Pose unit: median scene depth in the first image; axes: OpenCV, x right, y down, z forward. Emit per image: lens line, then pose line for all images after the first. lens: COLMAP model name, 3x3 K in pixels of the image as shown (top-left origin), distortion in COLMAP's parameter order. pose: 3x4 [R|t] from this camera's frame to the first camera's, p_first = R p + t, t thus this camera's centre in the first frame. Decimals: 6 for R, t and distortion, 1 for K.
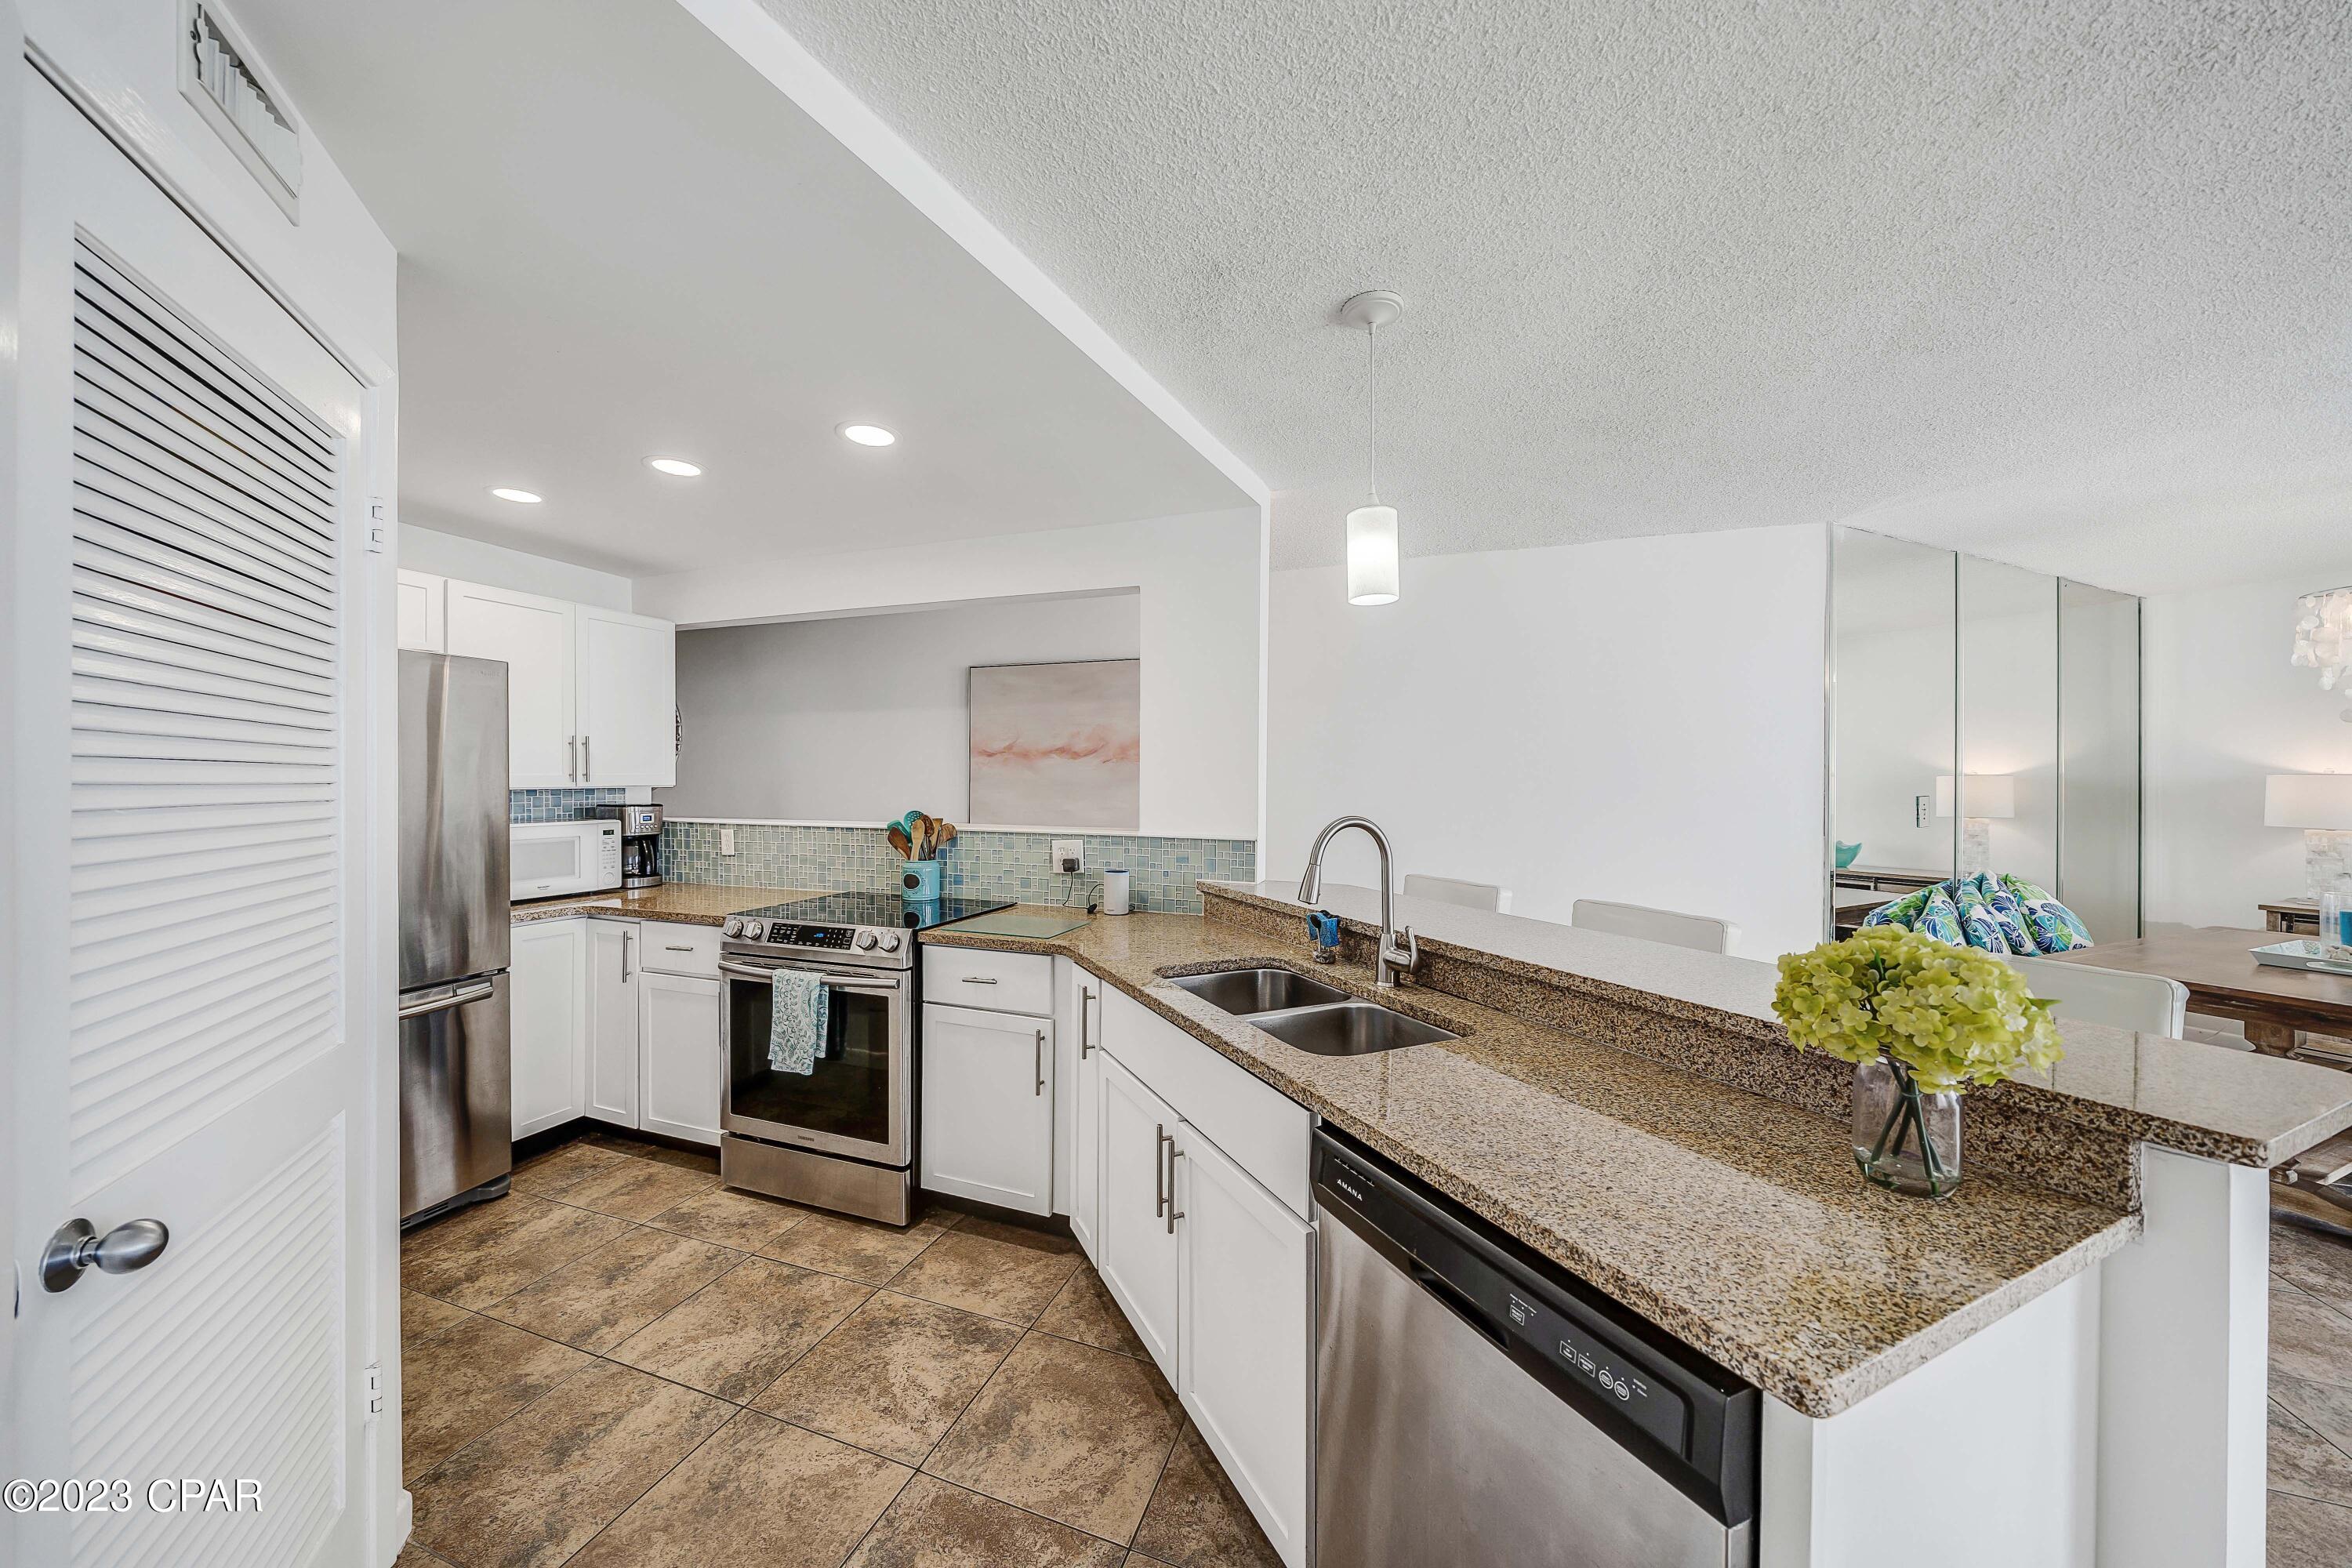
lens RADIAL K [[822.5, 0, 1169.8], [0, 822.5, 784.0], [0, 0, 1]] dist [-0.003505, -0.000161]
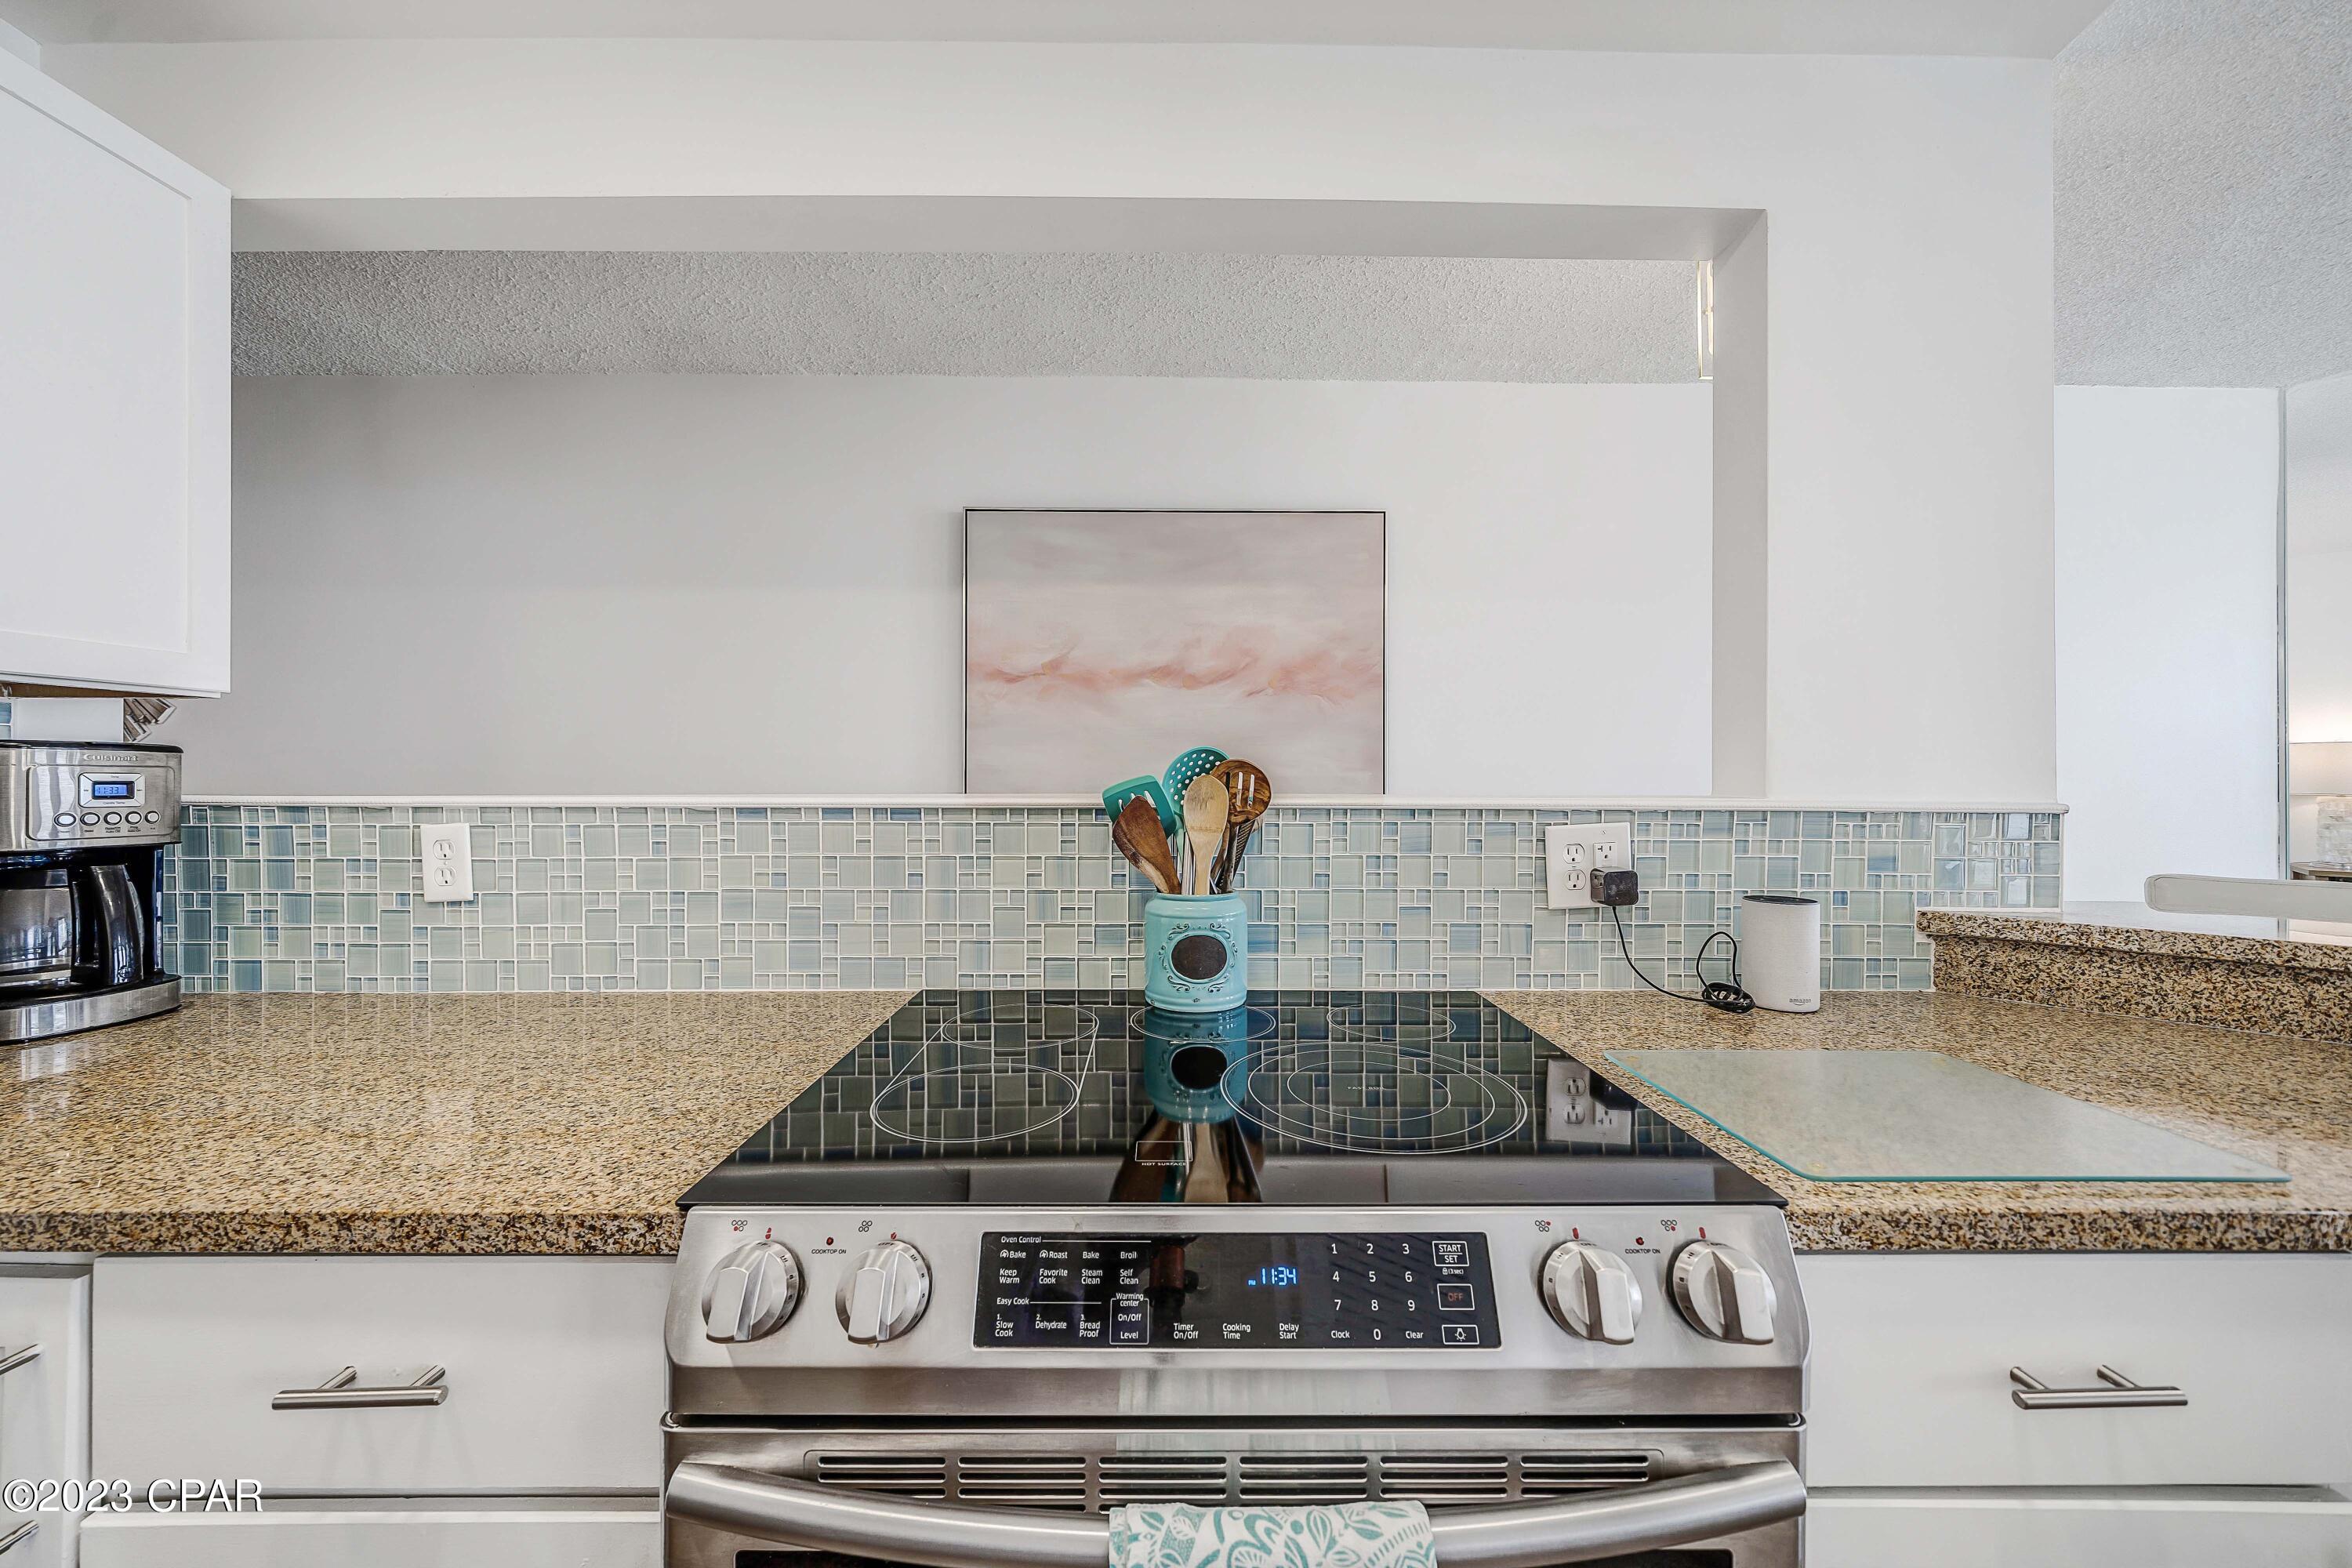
lens RADIAL K [[821.2, 0, 1159.7], [0, 821.2, 783.8], [0, 0, 1]] dist [-0.004685, 0.000483]
pose [[0.937533, -0.001536, 0.347893, -0.454781], [0.004056, 0.999971, -0.006518, 0.050521], [-0.347872, 0.007522, 0.937512, 0.700344]]
